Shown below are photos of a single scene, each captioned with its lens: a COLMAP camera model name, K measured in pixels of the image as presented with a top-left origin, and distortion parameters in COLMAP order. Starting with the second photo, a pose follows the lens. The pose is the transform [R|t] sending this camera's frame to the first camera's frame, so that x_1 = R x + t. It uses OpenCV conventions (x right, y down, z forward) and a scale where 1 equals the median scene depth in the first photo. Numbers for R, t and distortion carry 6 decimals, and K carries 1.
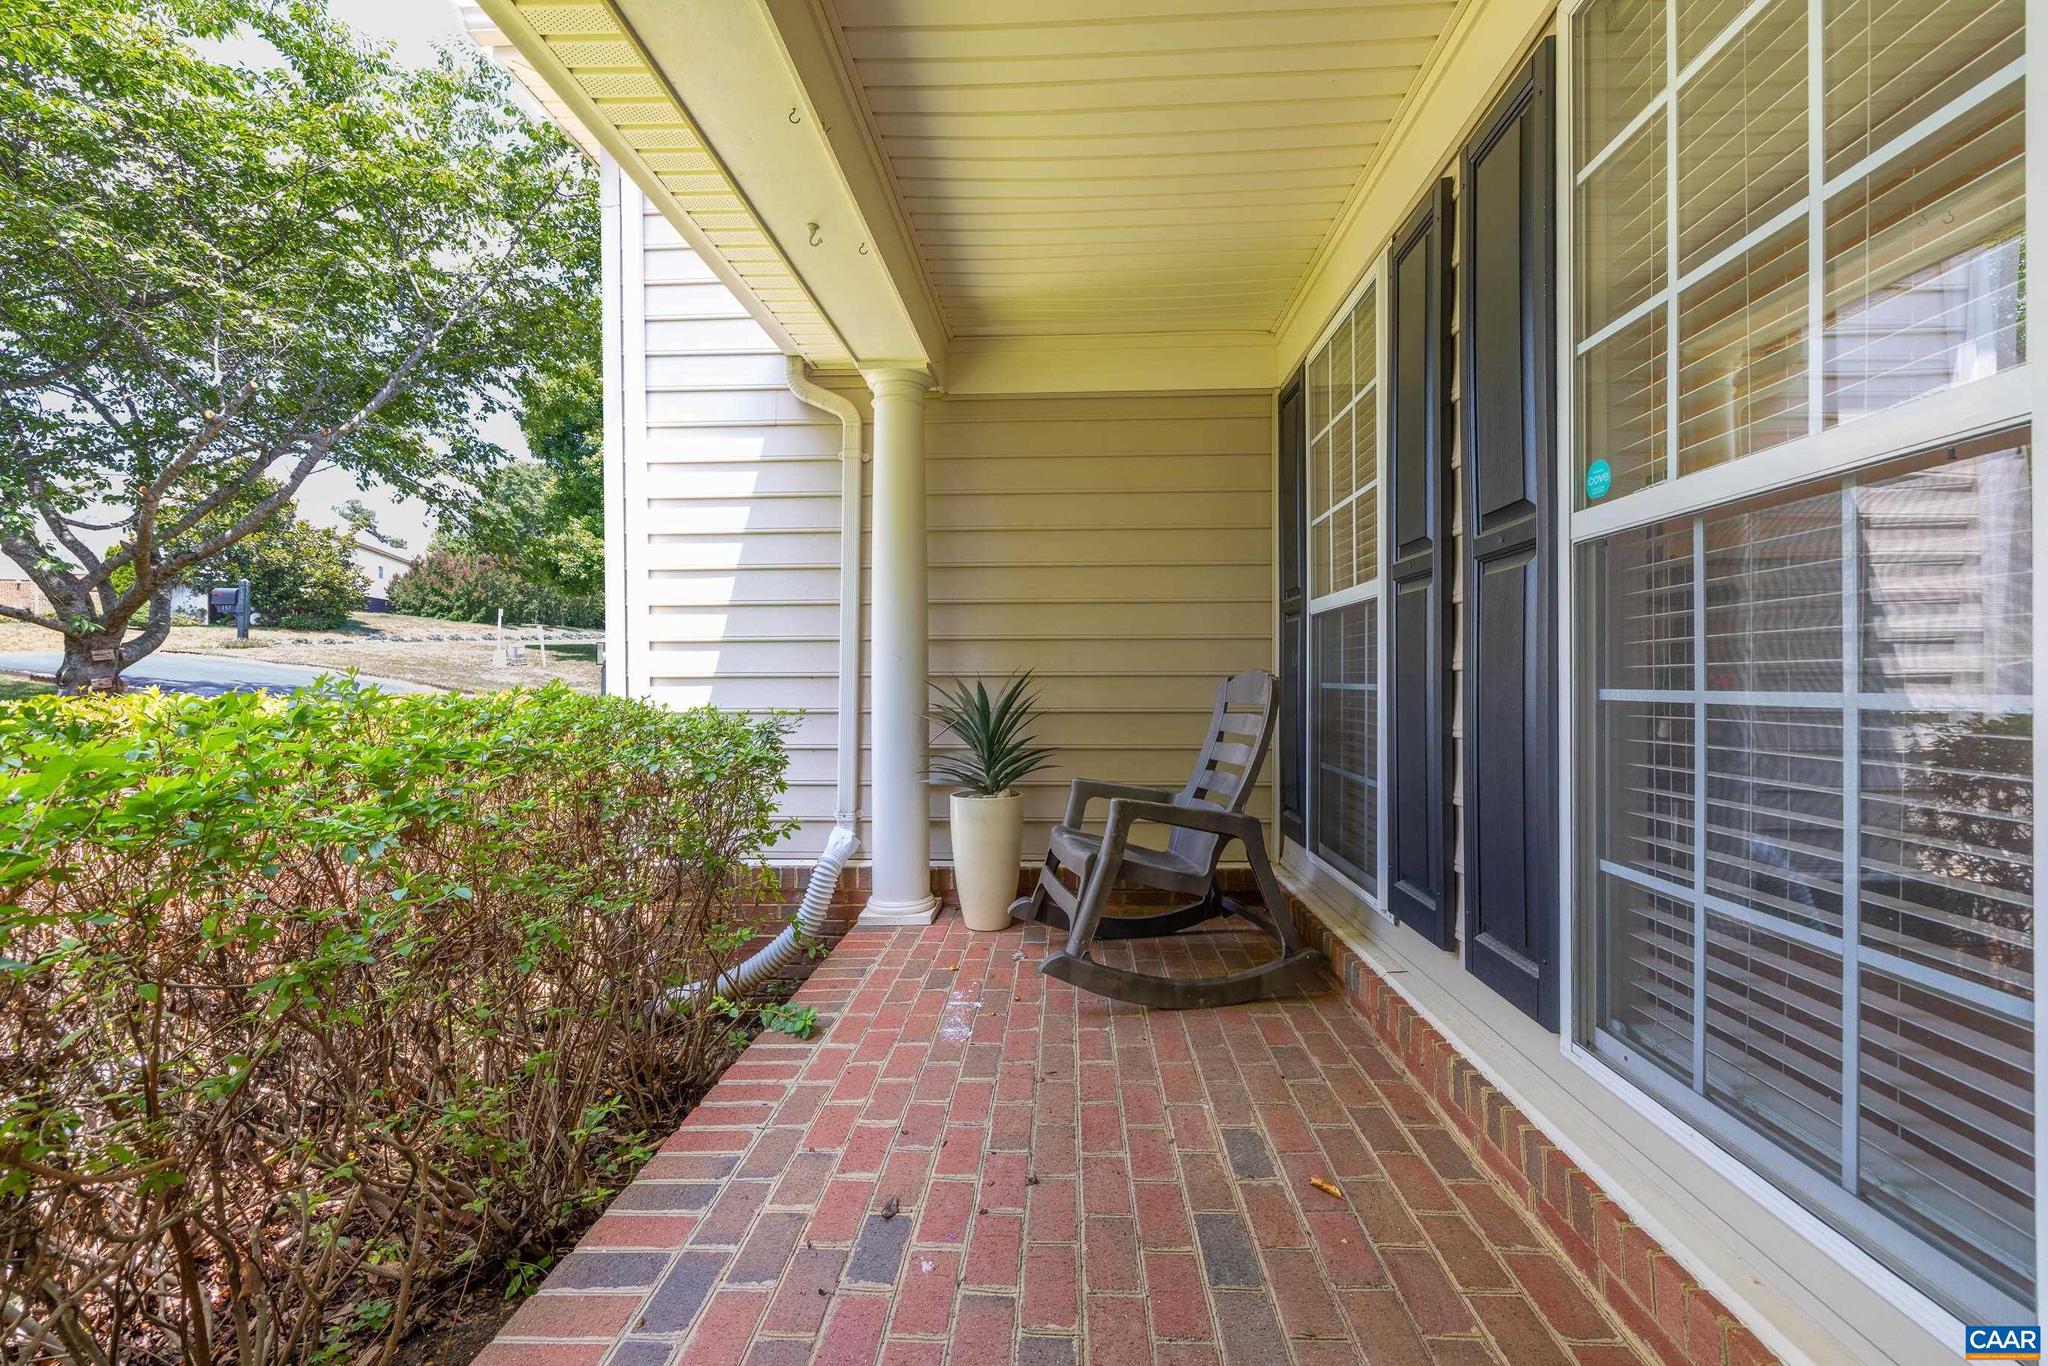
lens RADIAL K [[864.5, 0, 1020.0], [0, 864.5, 677.5], [0, 0, 1]] dist [0.001435, 0.000486]
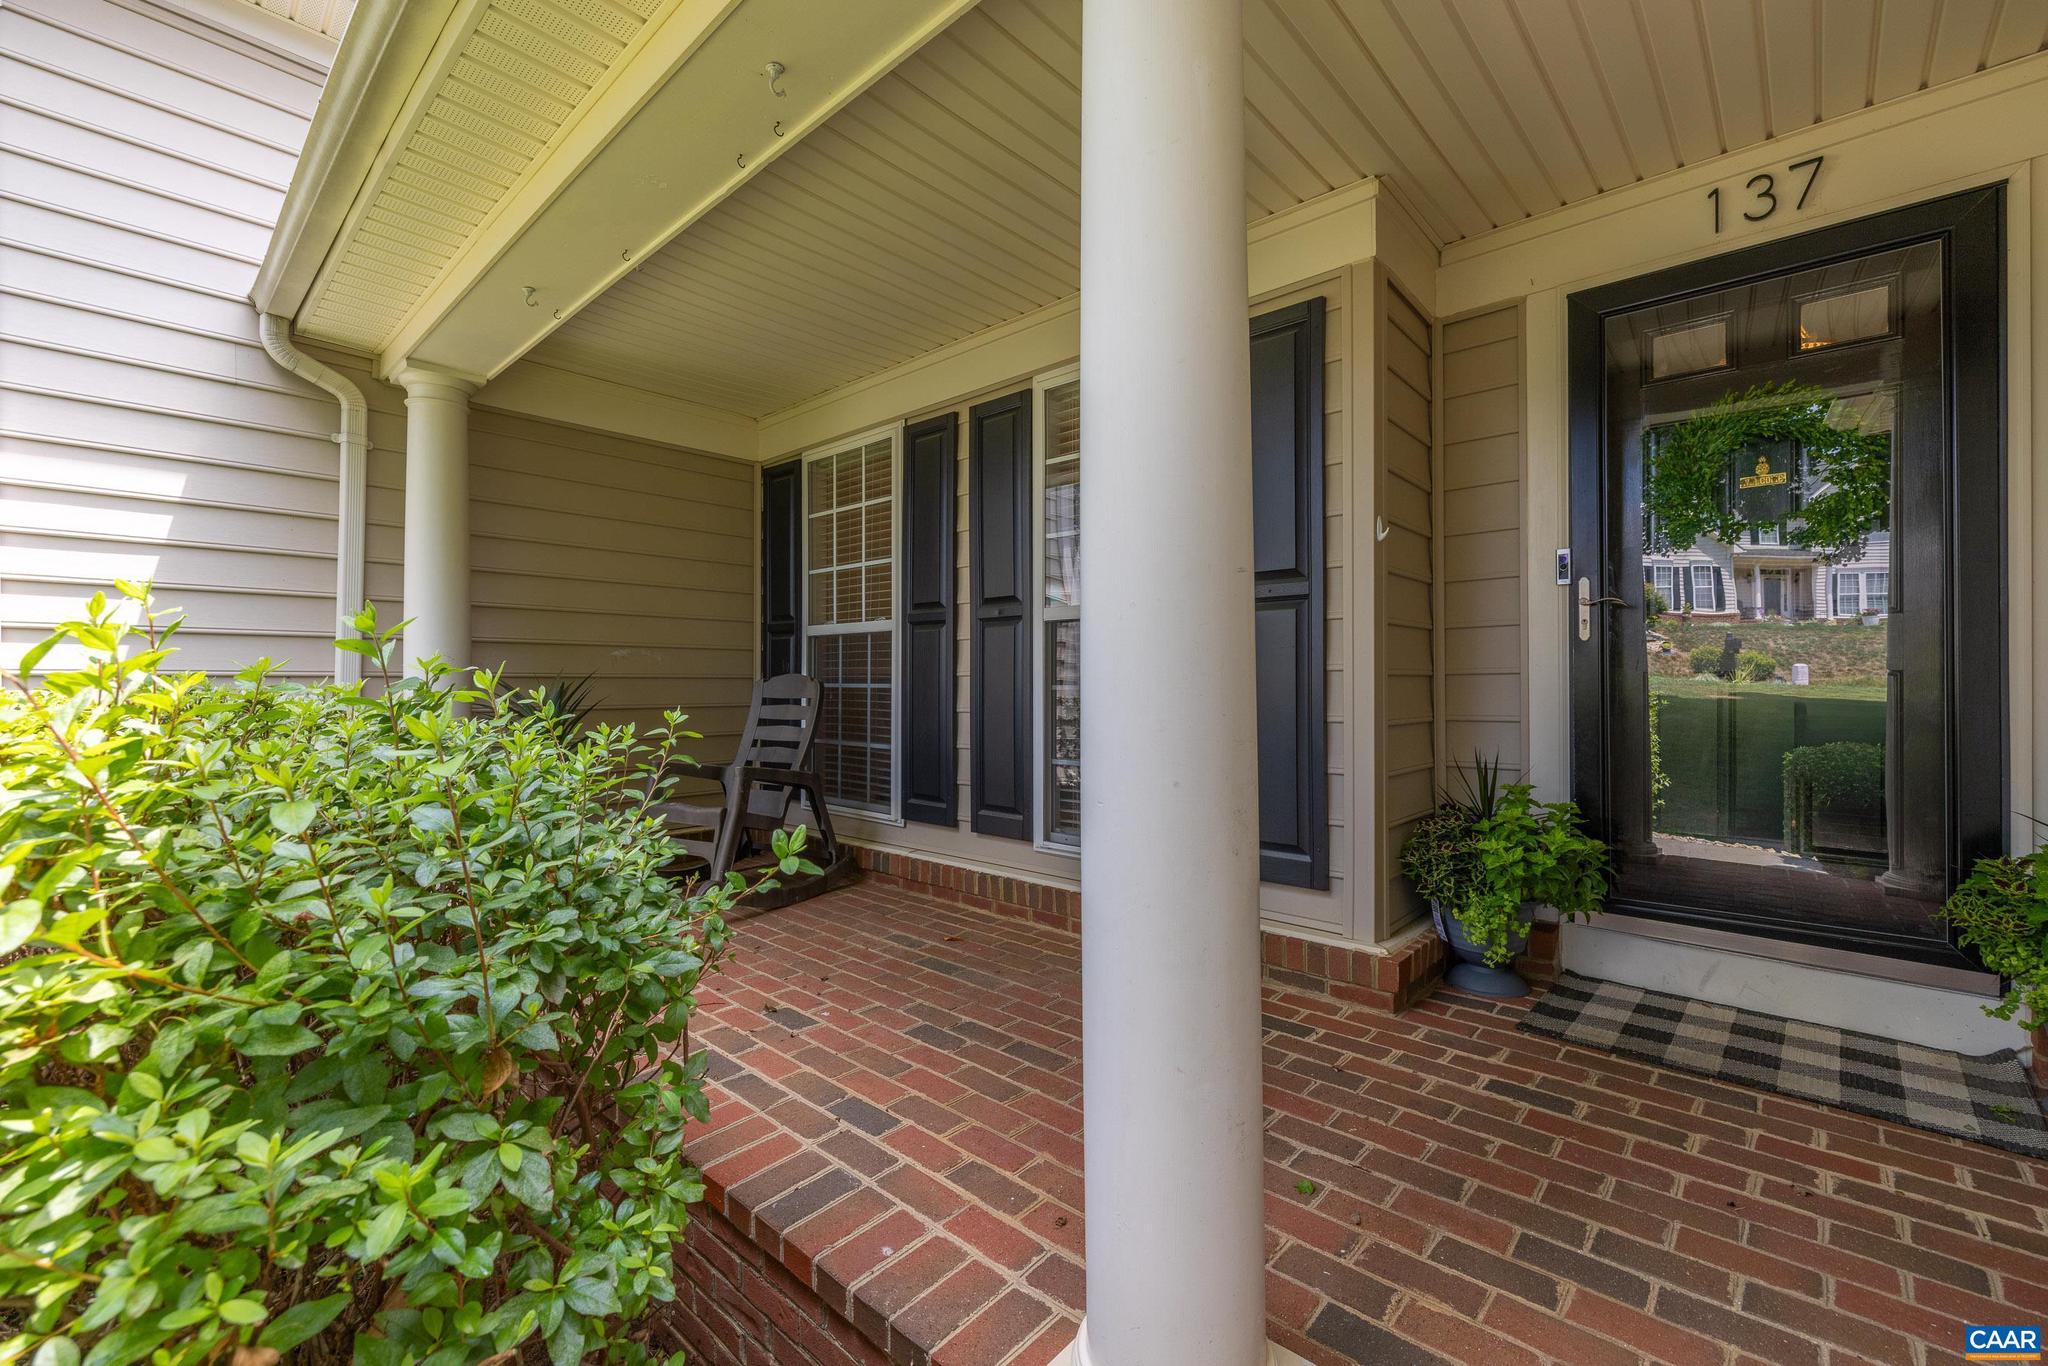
lens RADIAL K [[864.5, 0, 1020.0], [0, 864.5, 677.5], [0, 0, 1]] dist [0.001435, 0.000486]
pose [[0.638645, 0.007575, 0.769465, -0.707510], [-0.004956, 0.999971, -0.005730, 0.003393], [-0.769486, -0.000154, 0.638664, -0.248193]]
